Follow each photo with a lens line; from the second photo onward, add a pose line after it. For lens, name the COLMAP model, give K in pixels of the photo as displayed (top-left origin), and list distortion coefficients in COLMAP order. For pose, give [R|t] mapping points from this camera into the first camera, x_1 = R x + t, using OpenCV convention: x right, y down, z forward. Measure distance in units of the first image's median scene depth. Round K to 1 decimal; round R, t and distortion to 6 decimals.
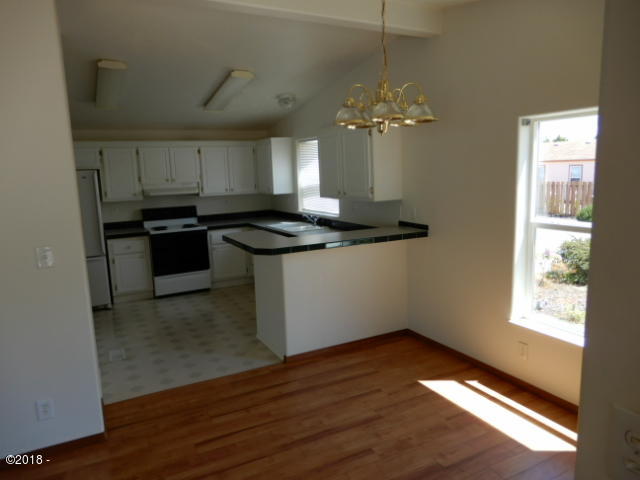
lens RADIAL K [[454.1, 0, 323.8], [0, 454.1, 238.6], [0, 0, 1]] dist [-0.009253, 0.000121]
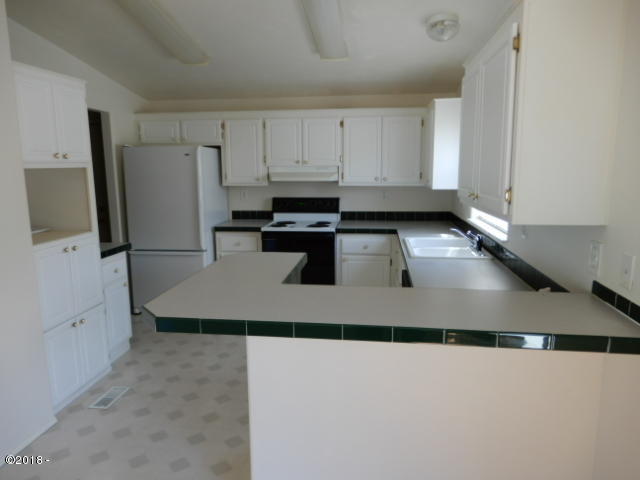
lens RADIAL K [[454.1, 0, 317.9], [0, 454.1, 240.6], [0, 0, 1]] dist [-0.009253, 0.000121]
pose [[0.818756, 0.124917, -0.560387, 0.124590], [-0.109339, 0.992106, 0.061402, -0.047671], [0.563634, 0.010999, 0.825952, 0.386130]]
